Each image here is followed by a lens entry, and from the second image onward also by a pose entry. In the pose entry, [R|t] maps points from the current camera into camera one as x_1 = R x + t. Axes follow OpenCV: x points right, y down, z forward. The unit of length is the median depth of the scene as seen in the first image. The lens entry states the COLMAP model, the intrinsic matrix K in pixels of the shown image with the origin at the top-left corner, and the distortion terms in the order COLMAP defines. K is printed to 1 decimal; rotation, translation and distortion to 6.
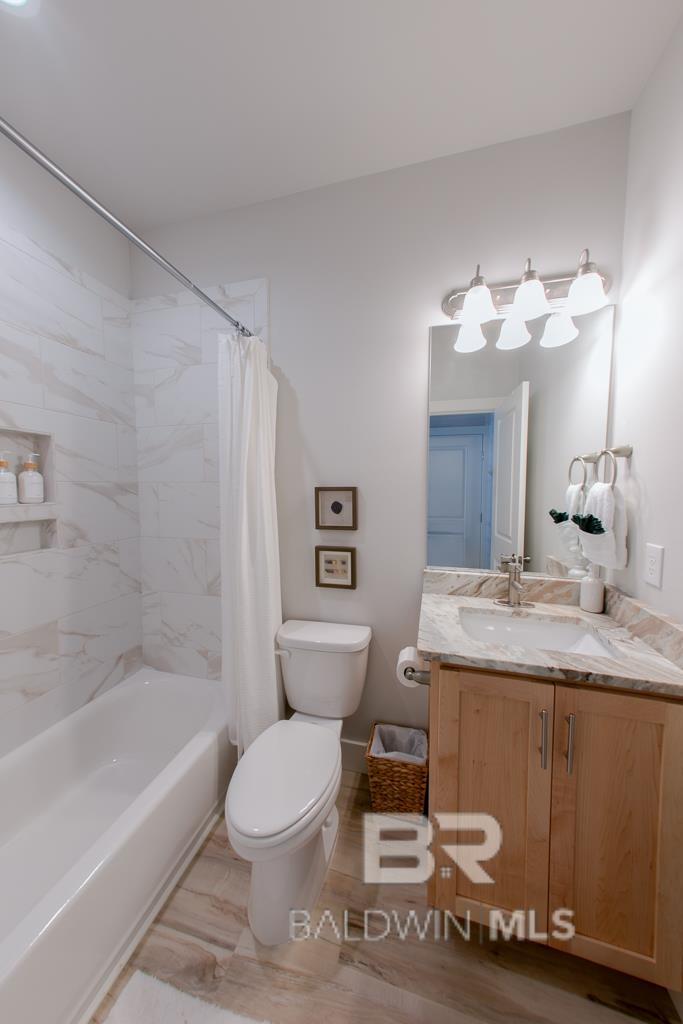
lens RADIAL K [[337.6, 0, 341.5], [0, 337.6, 512.0], [0, 0, 1]] dist [-0.000655, -0.000021]
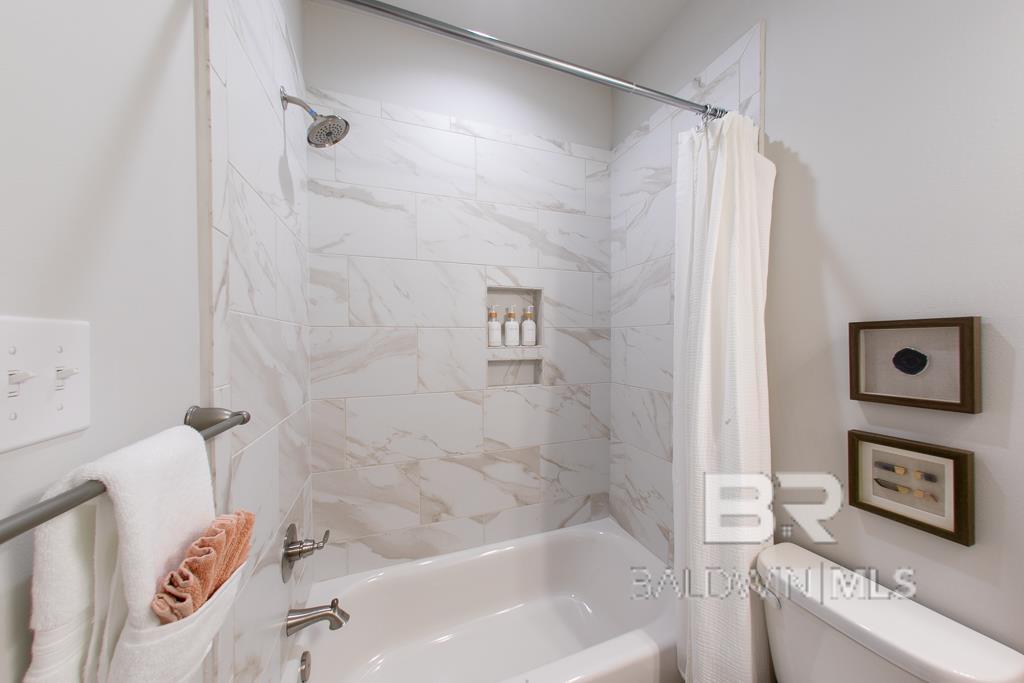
lens RADIAL K [[337.6, 0, 509.9], [0, 337.6, 345.9], [0, 0, 1]] dist [-0.000655, -0.000021]
pose [[0.569149, 0.011441, -0.822155, 0.057836], [-0.053218, 0.998319, -0.022948, 0.006164], [0.820510, 0.056814, 0.568801, 0.224312]]
